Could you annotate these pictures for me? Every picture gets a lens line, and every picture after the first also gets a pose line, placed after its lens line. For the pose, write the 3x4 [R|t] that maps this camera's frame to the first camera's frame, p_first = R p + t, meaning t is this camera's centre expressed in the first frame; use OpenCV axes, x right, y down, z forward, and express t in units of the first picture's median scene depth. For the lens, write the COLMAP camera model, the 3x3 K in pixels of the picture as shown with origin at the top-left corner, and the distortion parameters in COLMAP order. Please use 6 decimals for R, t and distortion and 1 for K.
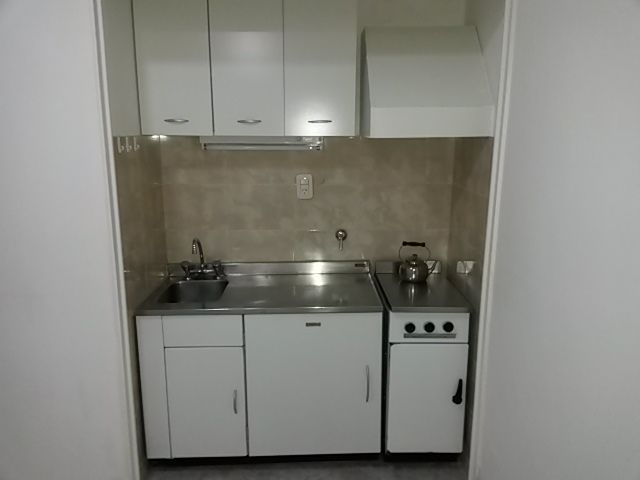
lens RADIAL K [[516.2, 0, 320.0], [0, 516.2, 240.0], [0, 0, 1]] dist [0.128734, -0.194600]
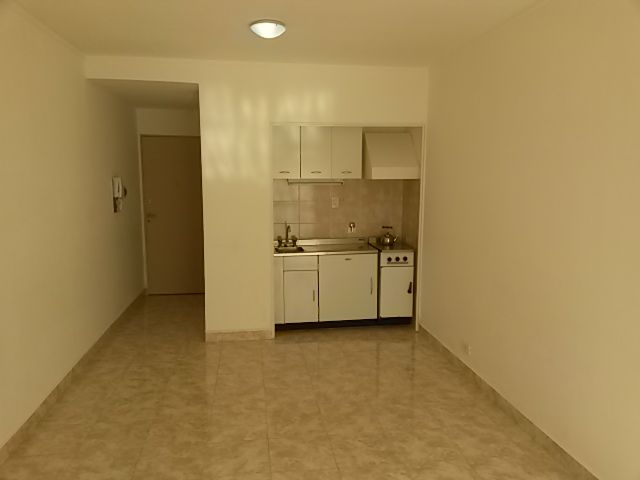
lens RADIAL K [[516.2, 0, 320.0], [0, 516.2, 240.0], [0, 0, 1]] dist [0.128734, -0.194600]
pose [[0.991902, -0.018355, 0.125672, -0.411281], [0.028039, 0.996734, -0.075733, 0.239834], [-0.123872, 0.078643, 0.989177, -1.223517]]
